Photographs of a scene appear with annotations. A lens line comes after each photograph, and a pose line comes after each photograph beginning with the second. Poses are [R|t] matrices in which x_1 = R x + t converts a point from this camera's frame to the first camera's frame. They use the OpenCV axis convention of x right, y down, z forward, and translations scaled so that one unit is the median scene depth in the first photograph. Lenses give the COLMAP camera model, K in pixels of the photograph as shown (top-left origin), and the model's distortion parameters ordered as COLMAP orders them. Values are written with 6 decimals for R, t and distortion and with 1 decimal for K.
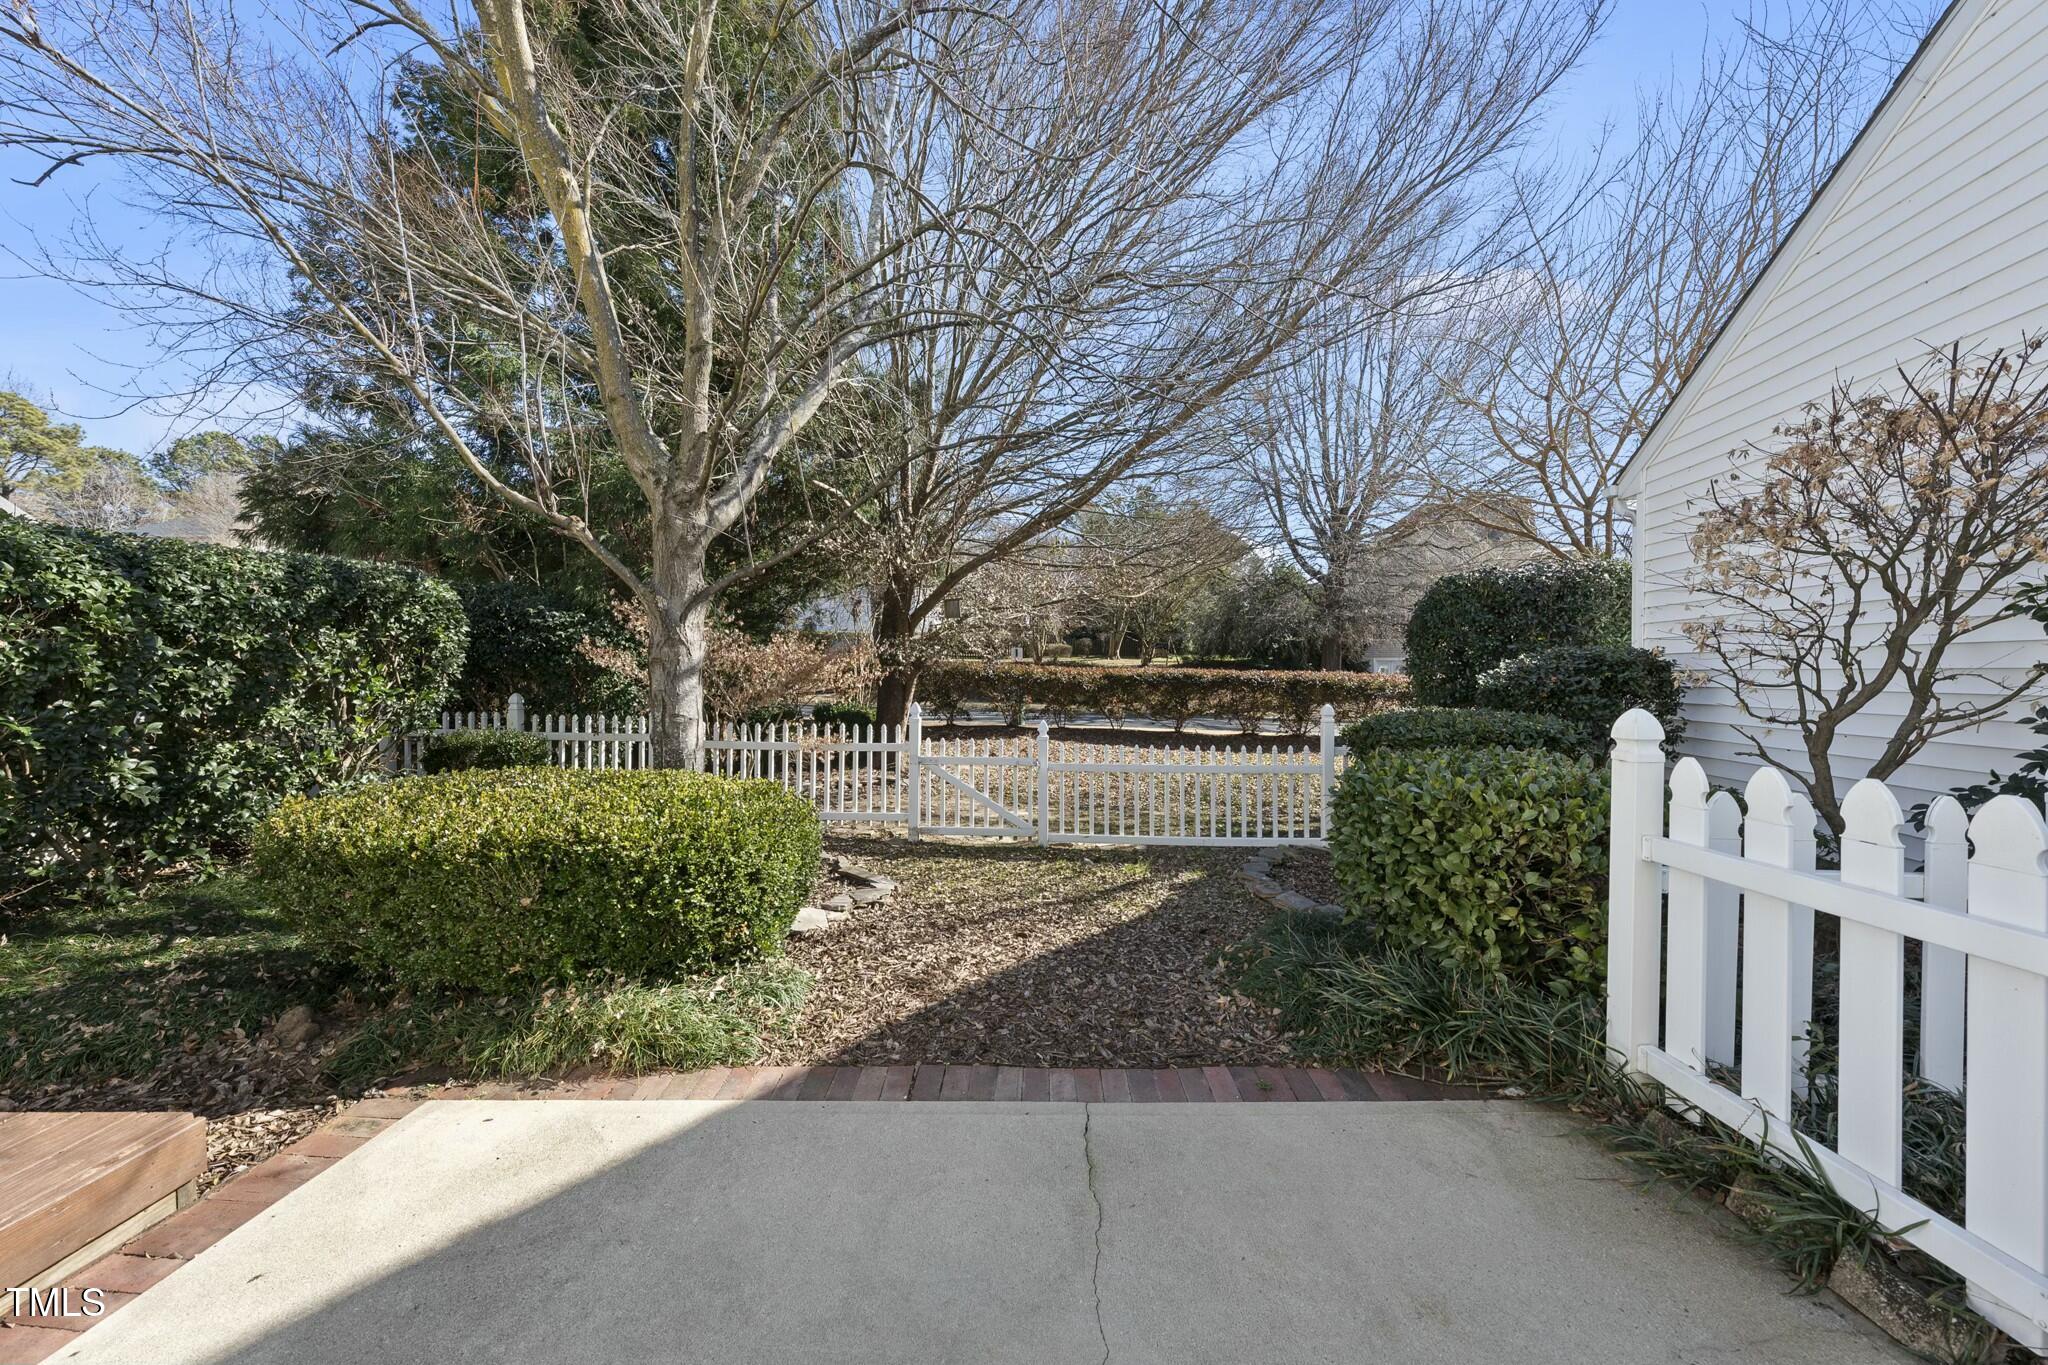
lens RADIAL K [[706.0, 0, 1022.1], [0, 706.0, 681.7], [0, 0, 1]] dist [-0.000891, 0.000616]
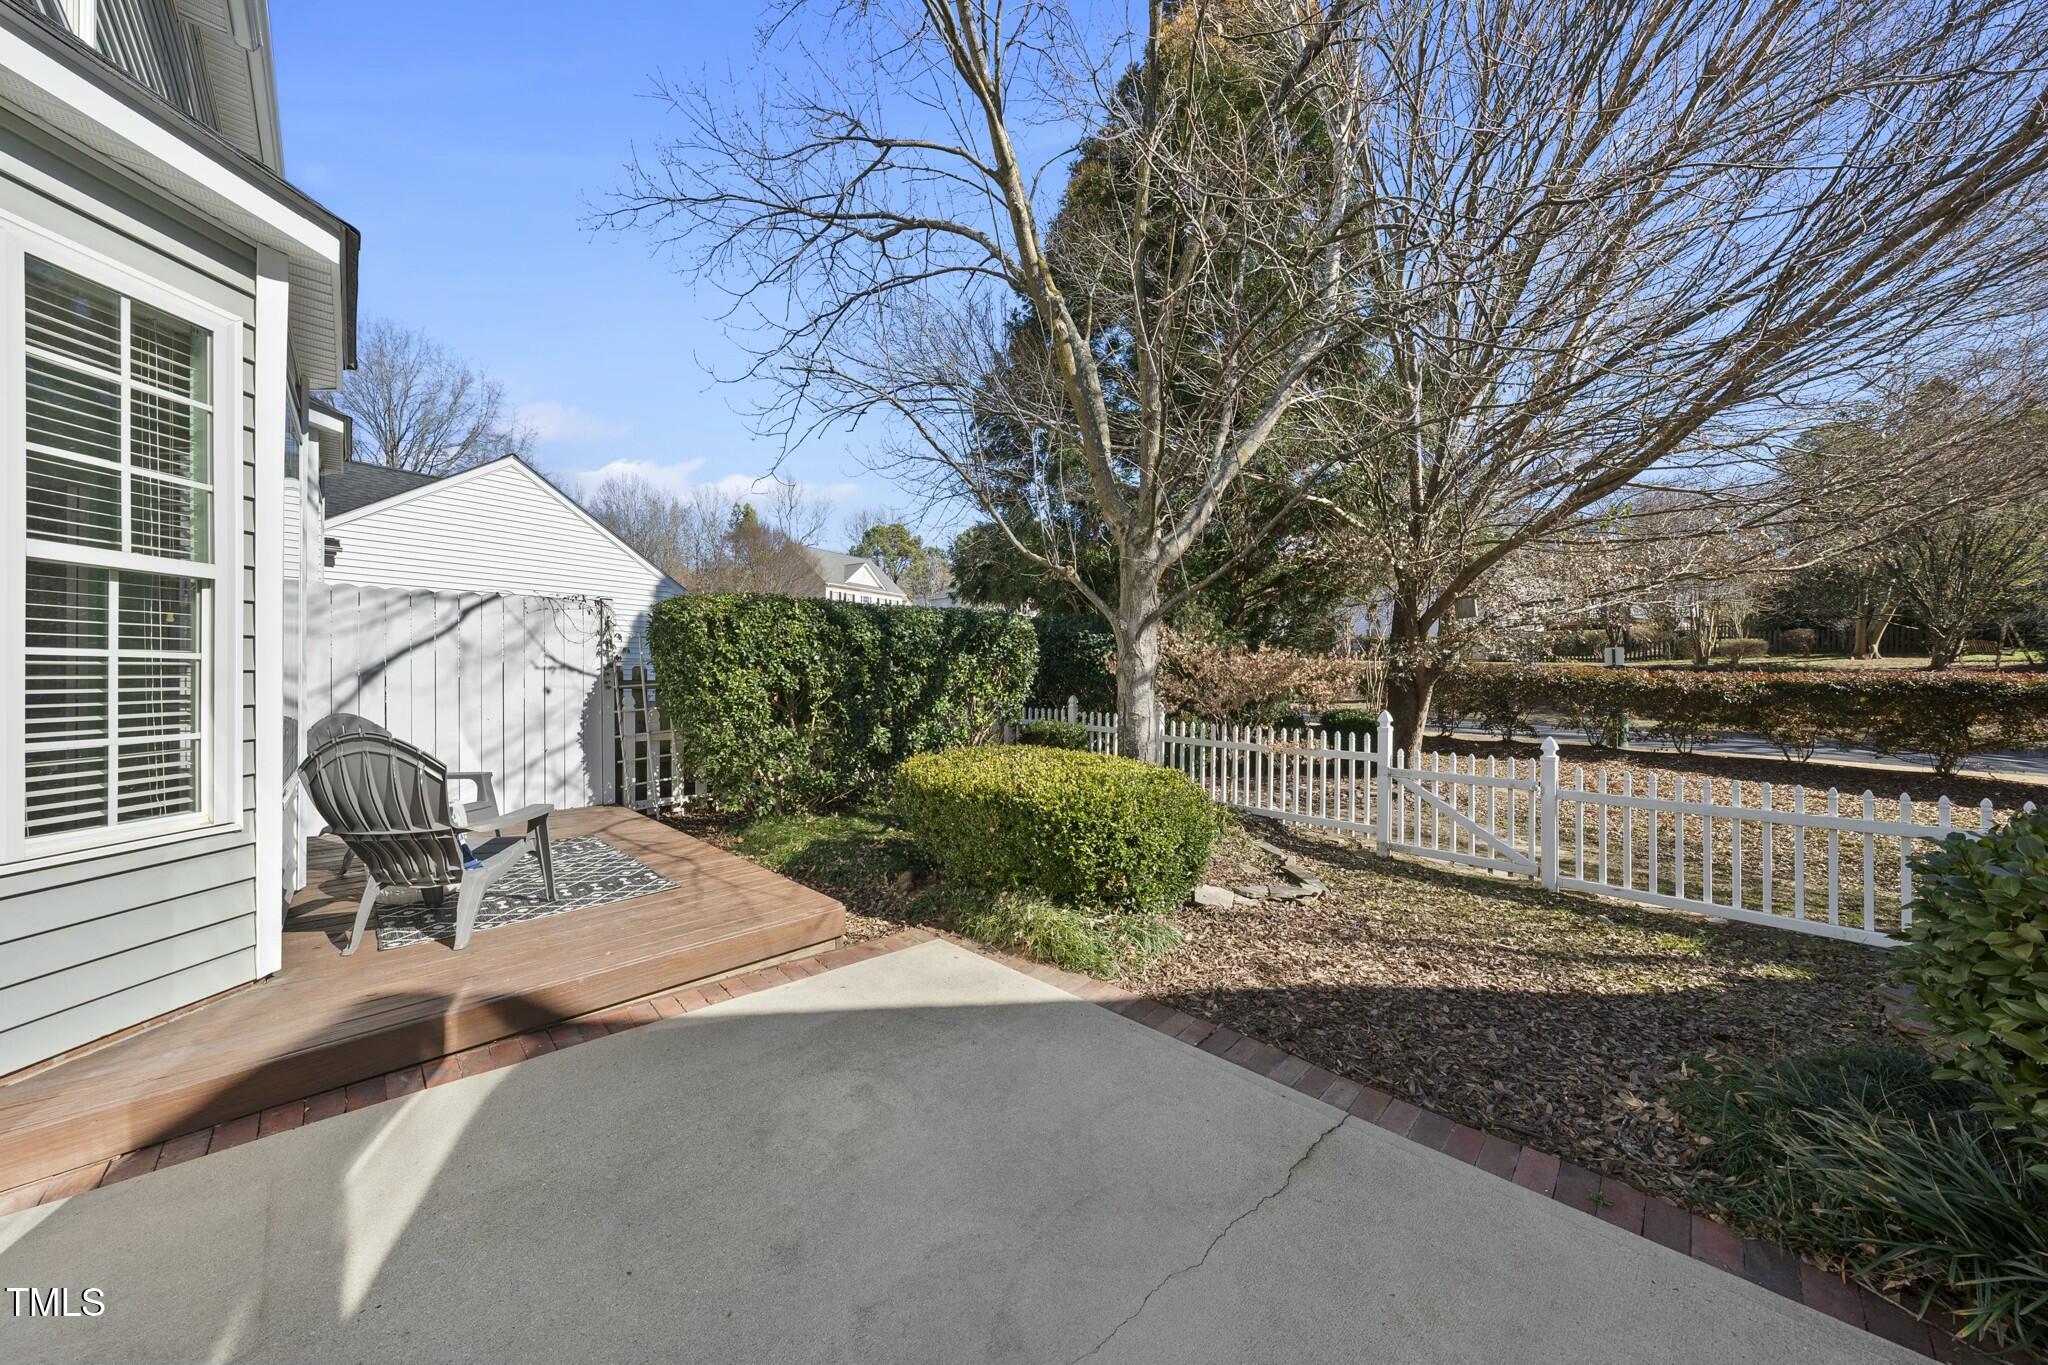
lens RADIAL K [[706.0, 0, 1037.7], [0, 706.0, 680.2], [0, 0, 1]] dist [-0.000891, 0.000616]
pose [[0.706508, -0.002014, -0.707702, 0.268756], [-0.007179, 0.999924, -0.010012, 0.001441], [0.707668, 0.012154, 0.706440, -0.007545]]
